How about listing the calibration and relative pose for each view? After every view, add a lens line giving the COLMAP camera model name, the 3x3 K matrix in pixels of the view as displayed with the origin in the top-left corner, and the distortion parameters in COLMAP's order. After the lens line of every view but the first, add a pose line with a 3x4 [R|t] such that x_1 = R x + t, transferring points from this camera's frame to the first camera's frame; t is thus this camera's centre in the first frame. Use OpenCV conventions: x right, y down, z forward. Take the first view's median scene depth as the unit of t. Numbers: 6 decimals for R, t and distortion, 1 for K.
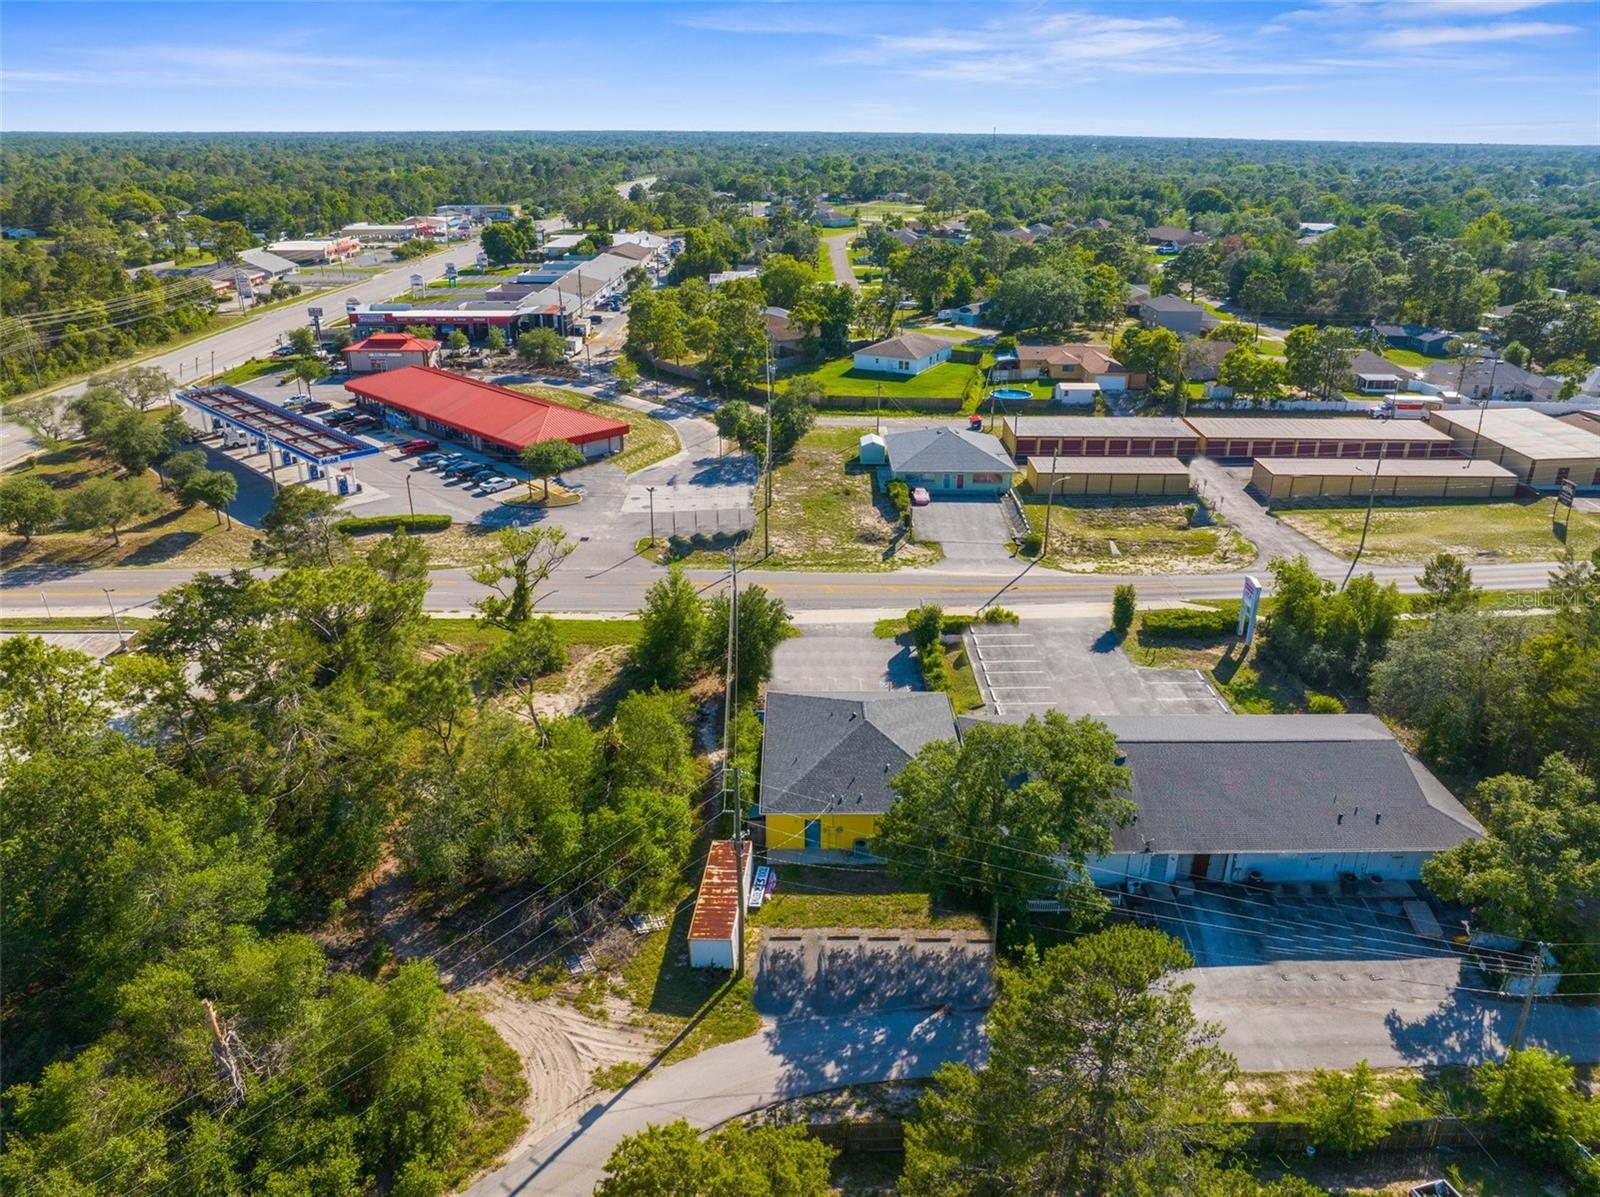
lens RADIAL K [[1128.6, 0, 806.4], [0, 1128.6, 590.4], [0, 0, 1]] dist [-0.049078, 0.020840]
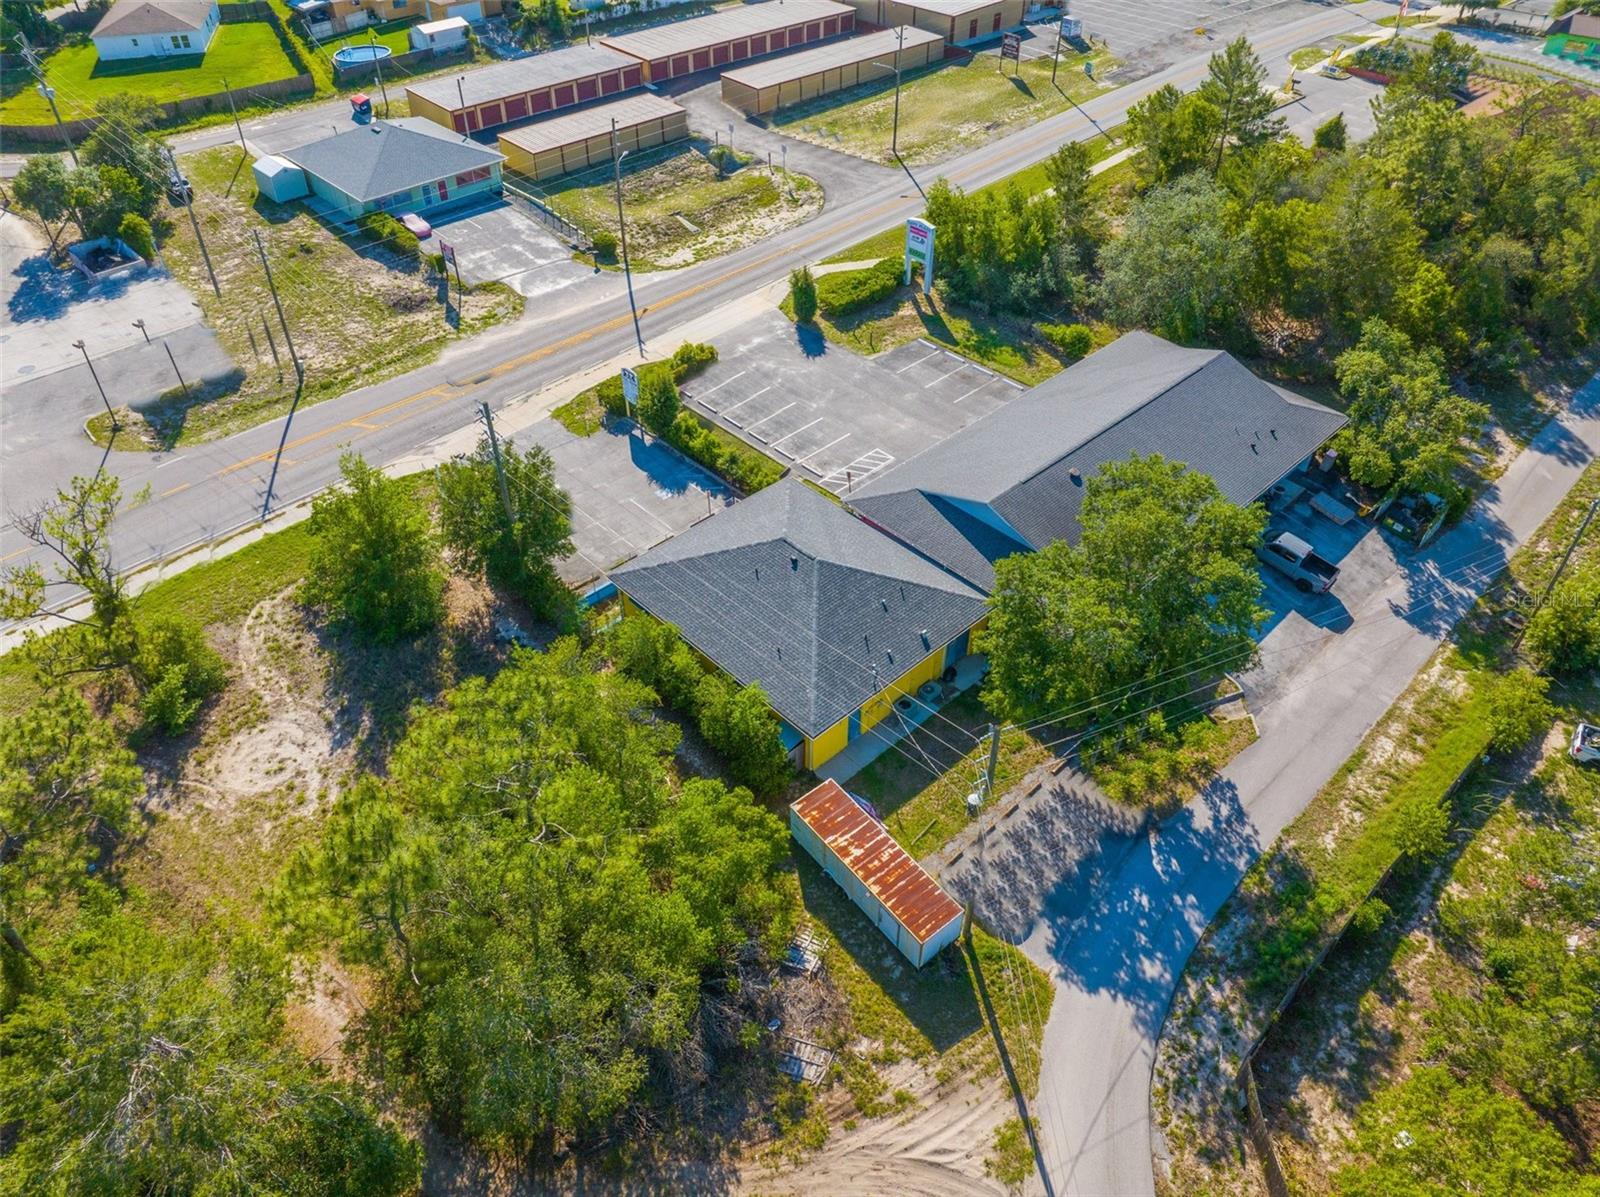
lens RADIAL K [[1128.6, 0, 809.9], [0, 1128.6, 588.4], [0, 0, 1]] dist [-0.049078, 0.020840]
pose [[0.727368, -0.450265, 0.517878, -0.431354], [0.262714, 0.879864, 0.396005, -0.208496], [-0.633970, -0.151987, 0.758276, 0.508133]]
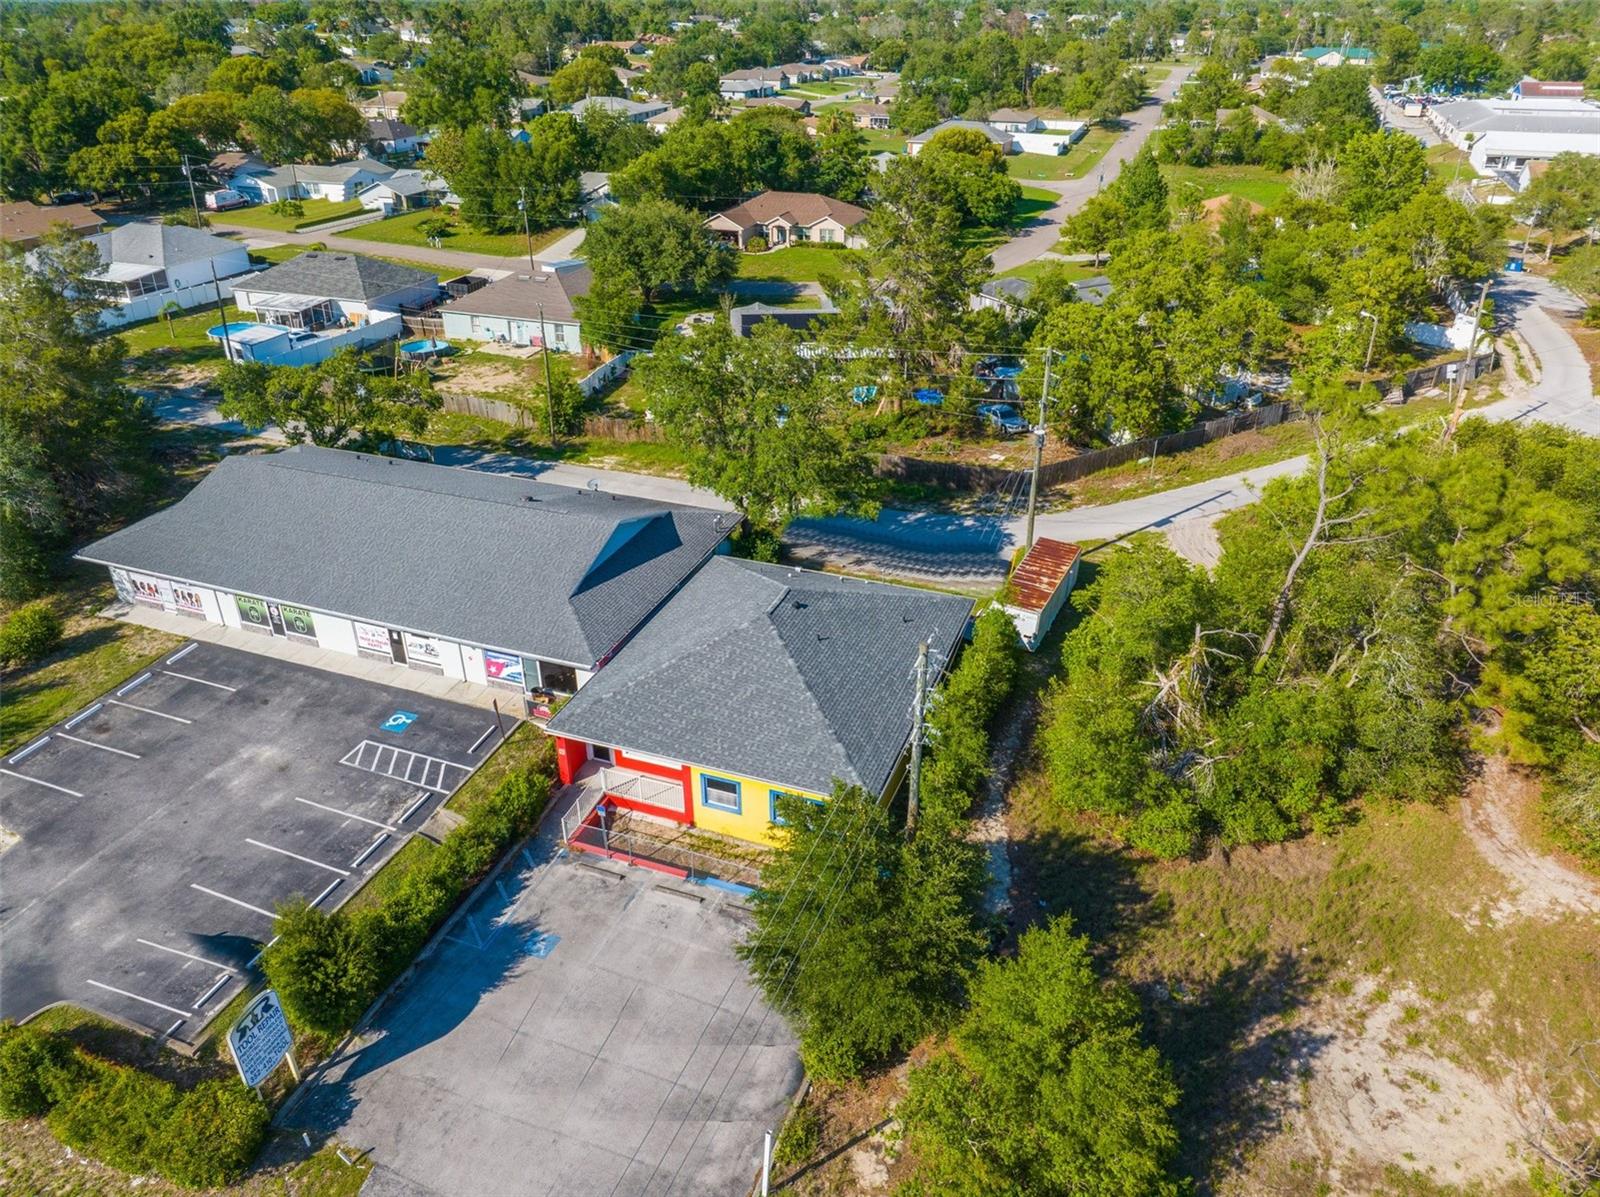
lens RADIAL K [[1128.6, 0, 804.6], [0, 1128.6, 589.9], [0, 0, 1]] dist [-0.049078, 0.020840]
pose [[-0.933860, -0.174424, 0.312220, -0.190923], [0.133003, 0.641009, 0.755922, -0.448421], [-0.331987, 0.747452, -0.575414, 1.658070]]
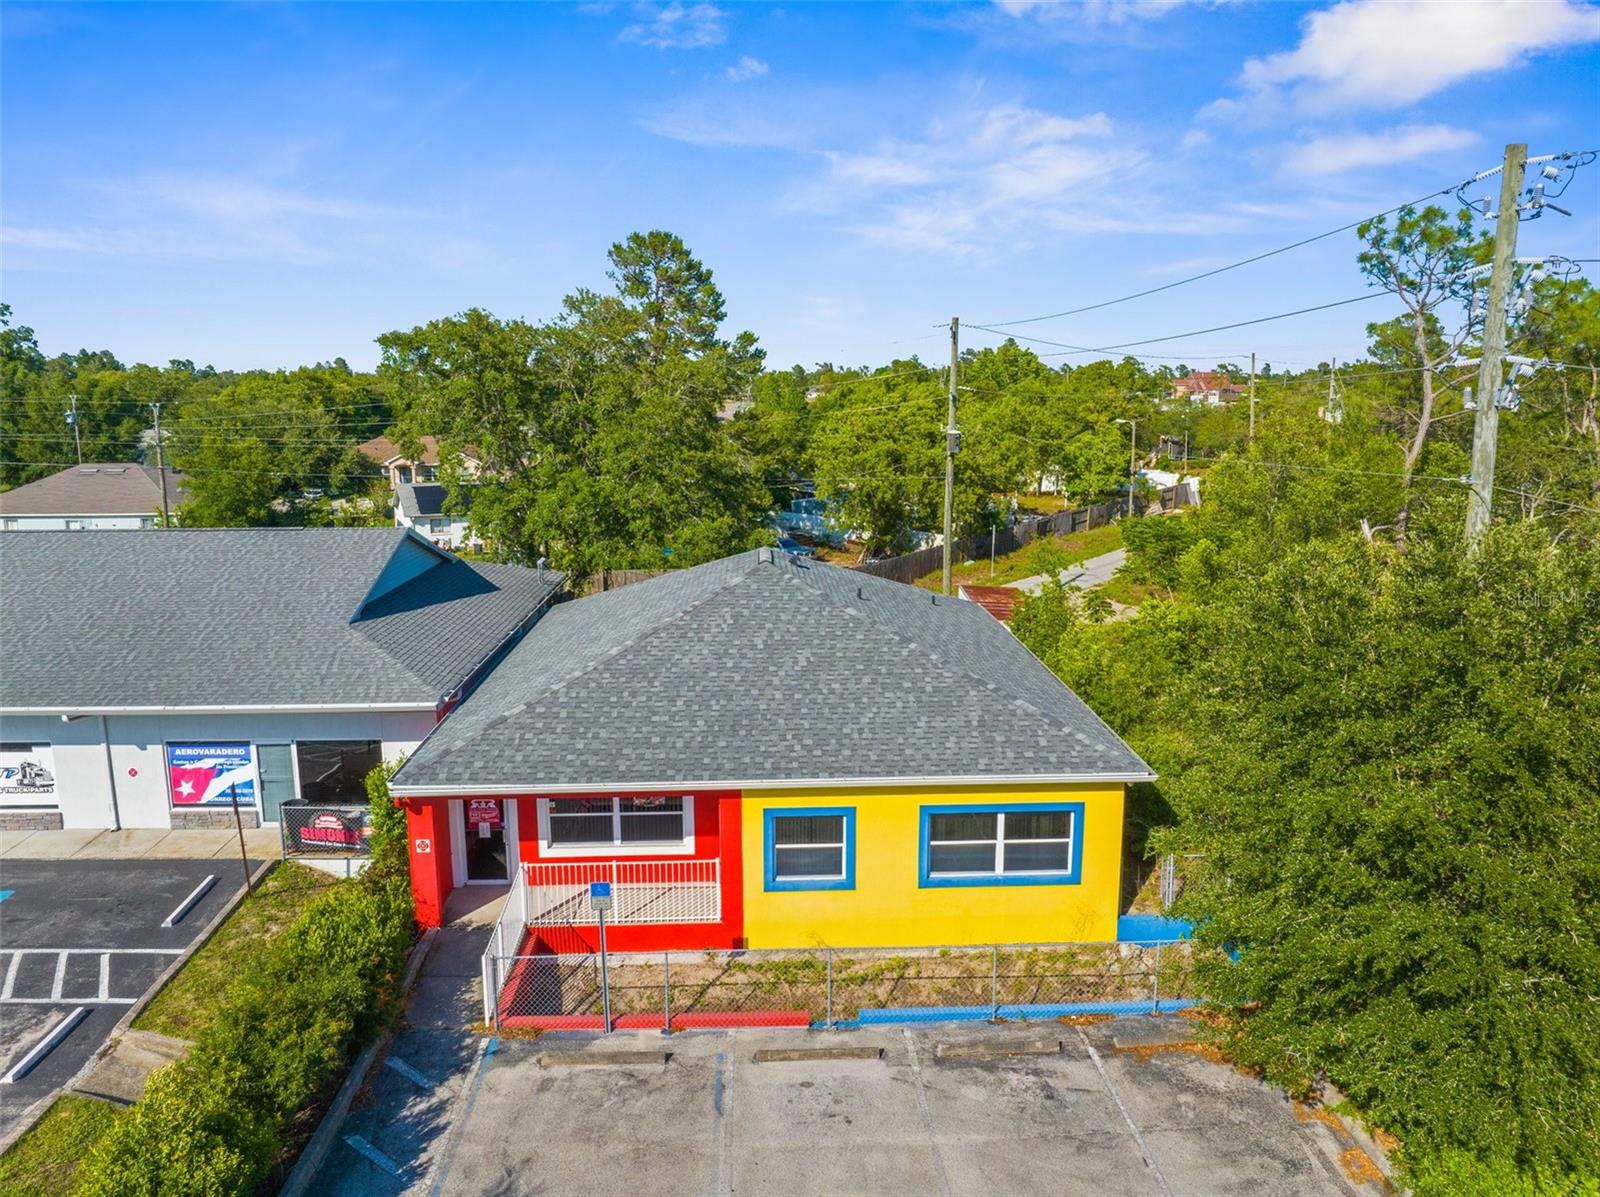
lens RADIAL K [[1128.6, 0, 802.5], [0, 1128.6, 593.9], [0, 0, 1]] dist [-0.049078, 0.020840]
pose [[-0.999382, -0.000229, -0.035139, 0.064792], [-0.019214, 0.840811, 0.540988, -0.094120], [0.029422, 0.541329, -0.840296, 1.607816]]
